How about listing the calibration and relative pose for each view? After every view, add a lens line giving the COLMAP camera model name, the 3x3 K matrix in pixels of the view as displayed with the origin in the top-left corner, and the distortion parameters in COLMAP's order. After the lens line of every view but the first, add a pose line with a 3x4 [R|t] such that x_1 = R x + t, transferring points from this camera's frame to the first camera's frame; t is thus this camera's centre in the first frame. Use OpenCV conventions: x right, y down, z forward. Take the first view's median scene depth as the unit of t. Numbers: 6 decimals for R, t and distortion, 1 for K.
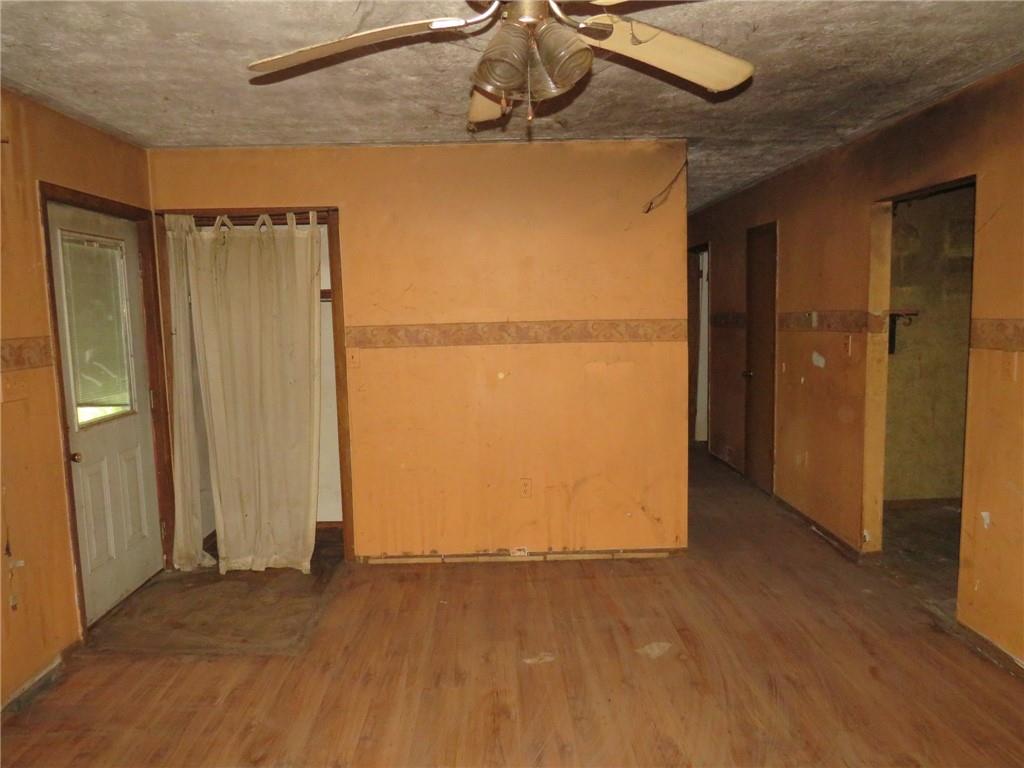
lens RADIAL K [[734.7, 0, 512.0], [0, 734.7, 384.0], [0, 0, 1]] dist [-0.028855, 0.001639]
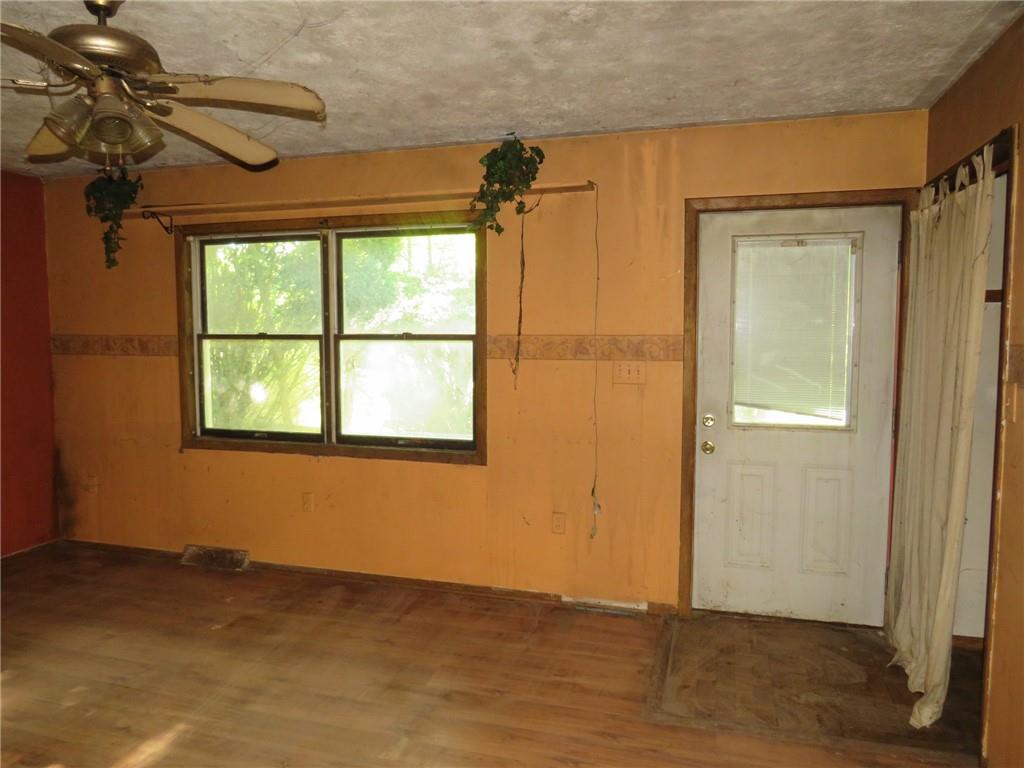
lens RADIAL K [[734.7, 0, 512.0], [0, 734.7, 384.0], [0, 0, 1]] dist [-0.028855, 0.001639]
pose [[-0.303870, 0.097641, -0.947697, 0.535953], [-0.099149, 0.986092, 0.133388, -0.116496], [0.947540, 0.134496, -0.289963, 1.069749]]
